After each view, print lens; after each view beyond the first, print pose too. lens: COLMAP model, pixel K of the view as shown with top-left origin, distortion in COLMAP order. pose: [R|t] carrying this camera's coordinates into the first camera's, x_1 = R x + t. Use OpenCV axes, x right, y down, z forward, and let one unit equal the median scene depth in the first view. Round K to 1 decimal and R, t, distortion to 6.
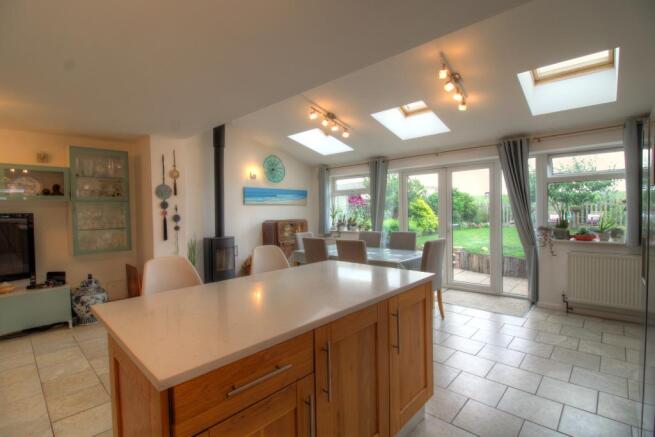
lens RADIAL K [[304.0, 0, 334.1], [0, 304.0, 217.7], [0, 0, 1]] dist [-0.025601, -0.002006]
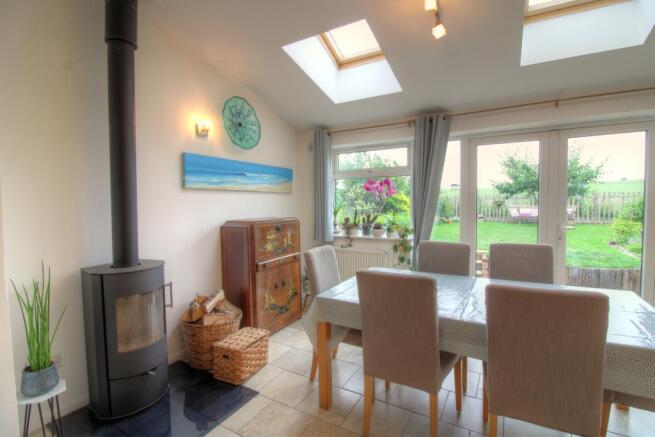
lens RADIAL K [[304.0, 0, 331.6], [0, 304.0, 219.2], [0, 0, 1]] dist [-0.025601, -0.002006]
pose [[0.978388, -0.005862, 0.206695, -0.159201], [0.000154, 0.999618, 0.027622, -0.008654], [-0.206778, -0.026993, 0.978016, 0.463173]]
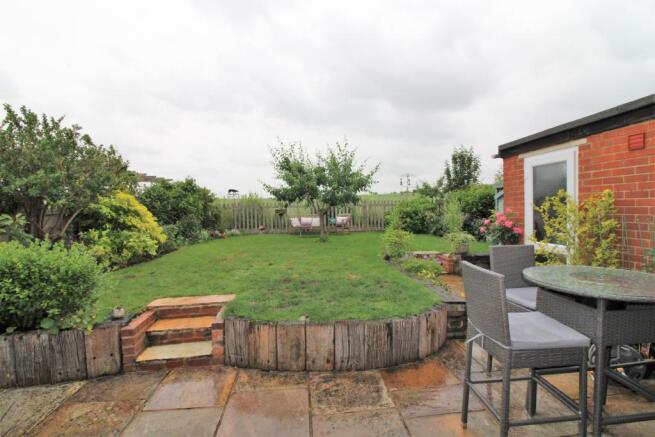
lens RADIAL K [[304.0, 0, 330.0], [0, 304.0, 221.1], [0, 0, 1]] dist [-0.025601, -0.002006]
pose [[0.673655, -0.023613, 0.738668, 0.297448], [0.023800, 0.999664, 0.010251, -0.021725], [-0.738662, 0.010675, 0.673991, 0.840722]]
